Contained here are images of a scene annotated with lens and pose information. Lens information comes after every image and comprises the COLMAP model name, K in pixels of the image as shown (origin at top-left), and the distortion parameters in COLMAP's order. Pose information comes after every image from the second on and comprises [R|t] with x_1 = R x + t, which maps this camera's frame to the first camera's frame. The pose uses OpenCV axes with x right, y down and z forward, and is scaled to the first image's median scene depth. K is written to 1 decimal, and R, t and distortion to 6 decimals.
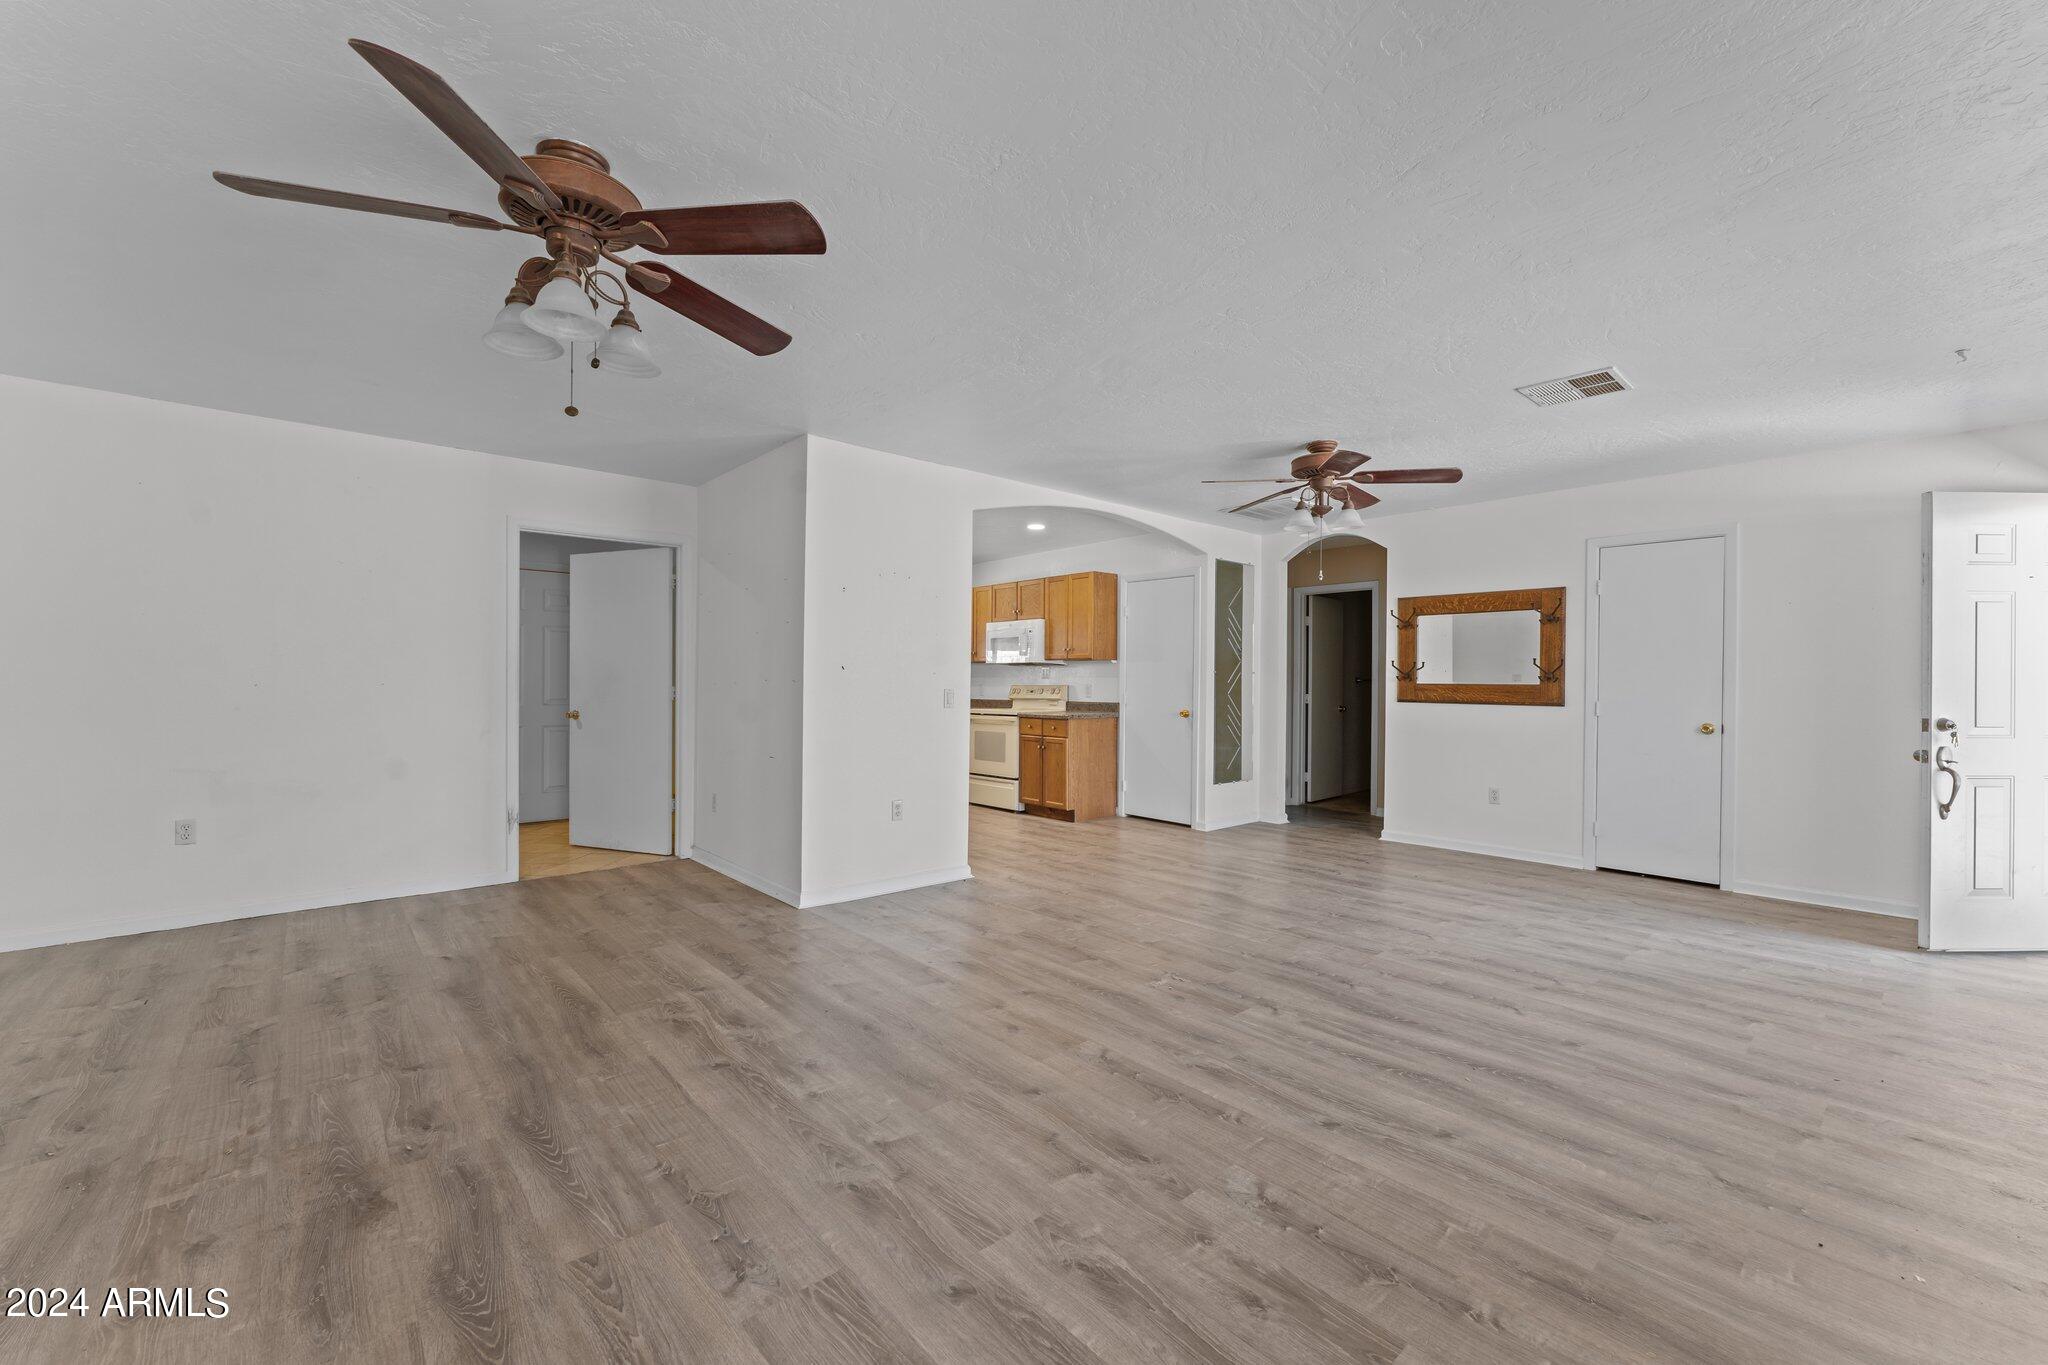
lens RADIAL K [[817.5, 0, 1021.9], [0, 817.5, 691.0], [0, 0, 1]] dist [0.000962, 0.000104]
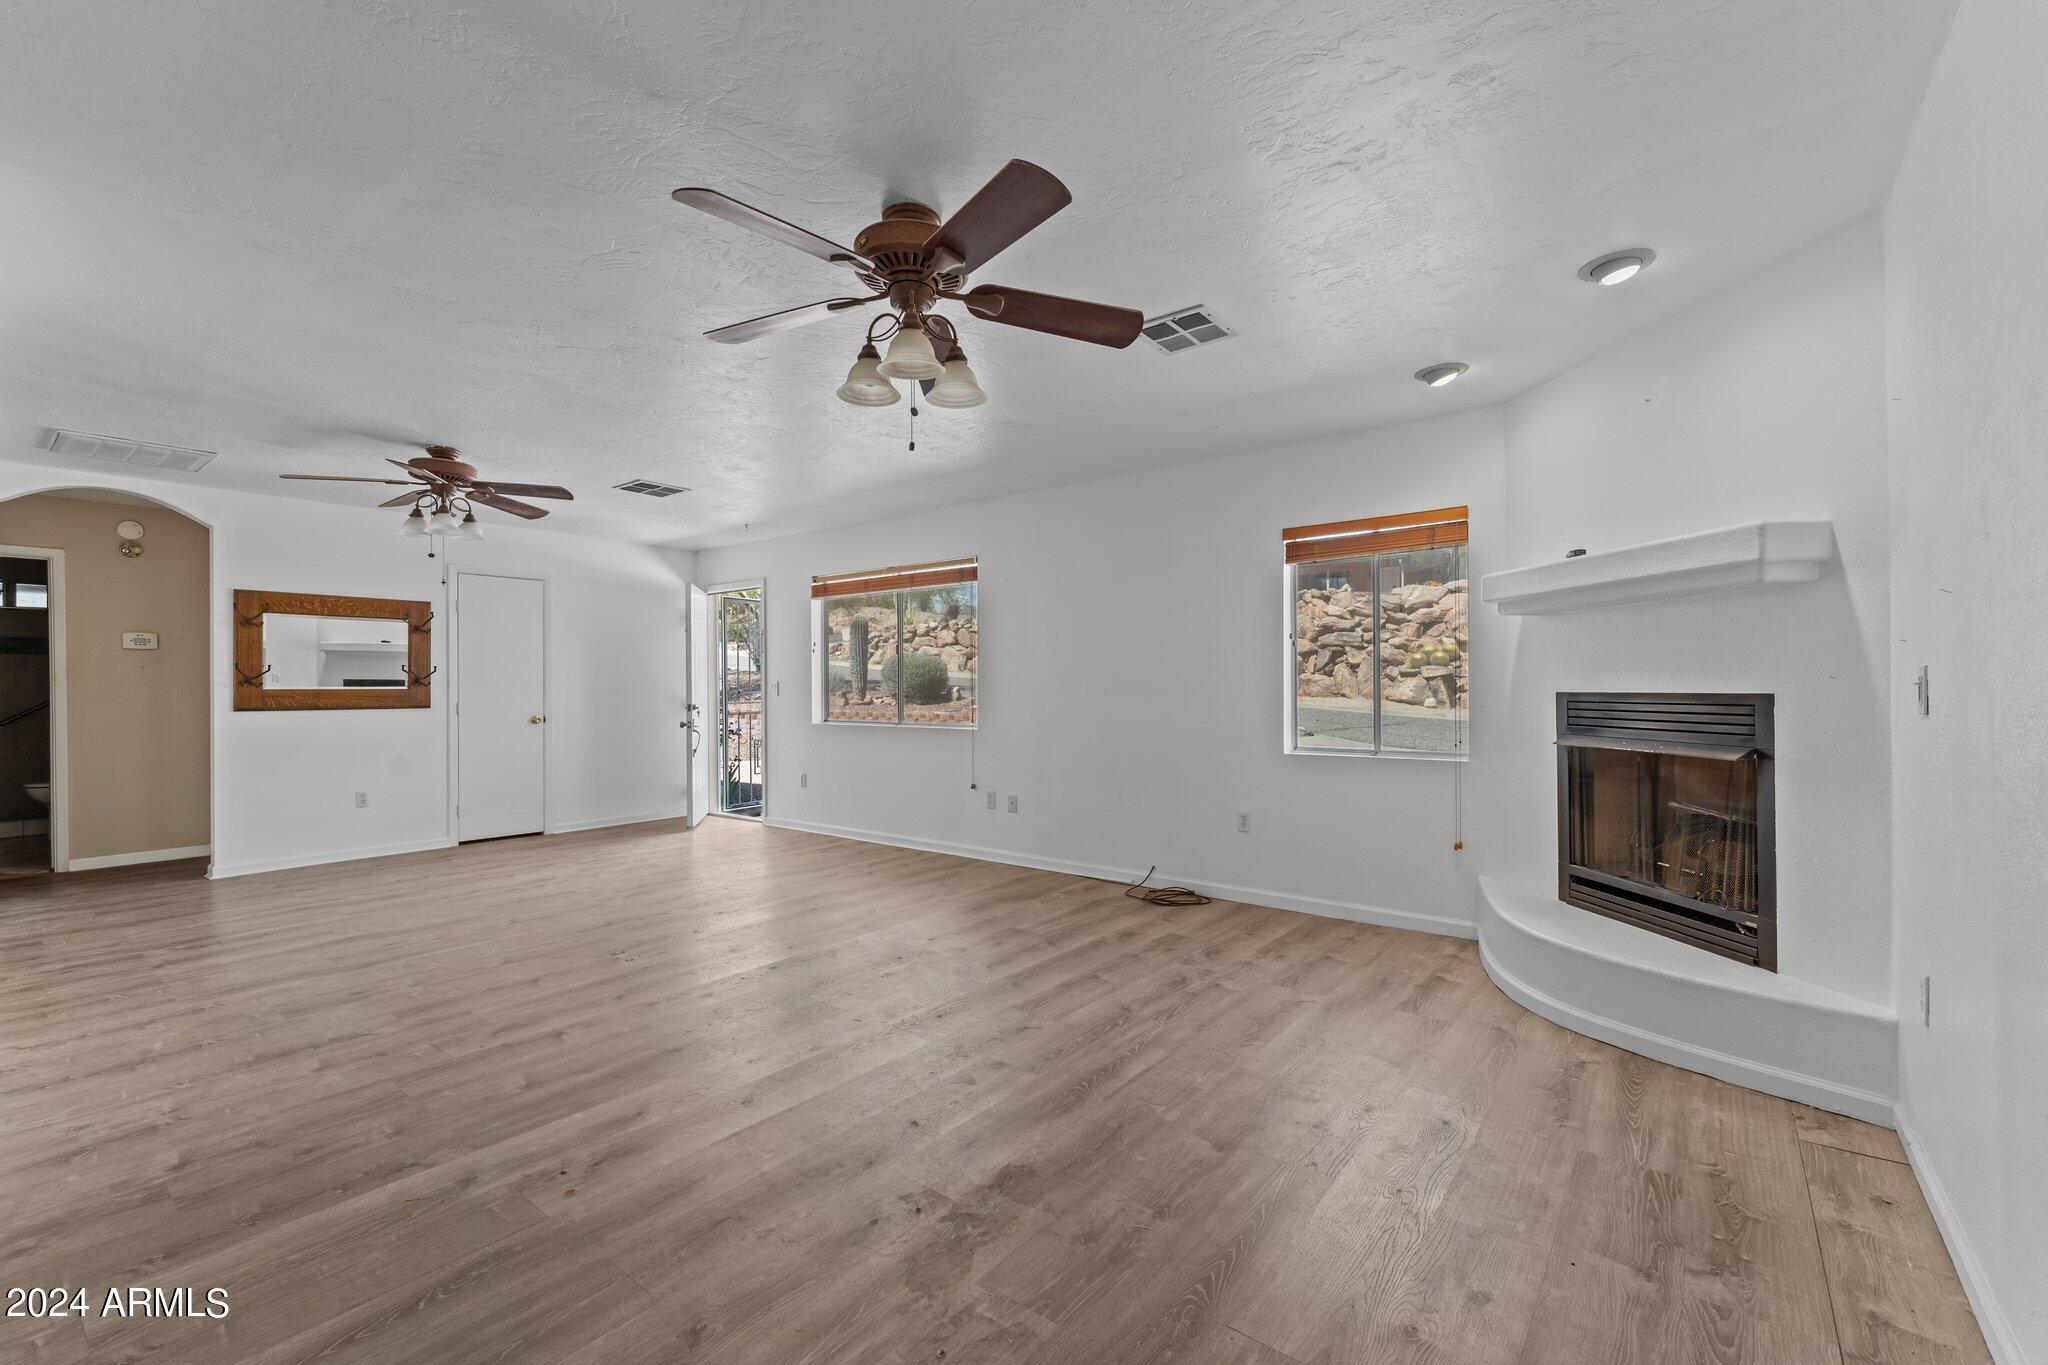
lens RADIAL K [[865.4, 0, 1026.4], [0, 865.4, 700.5], [0, 0, 1]] dist [-0.000265, -0.000281]
pose [[-0.178940, -0.023305, 0.983584, -0.949805], [0.015226, 0.999534, 0.026453, -0.015080], [-0.983742, 0.019709, -0.178502, 0.581834]]
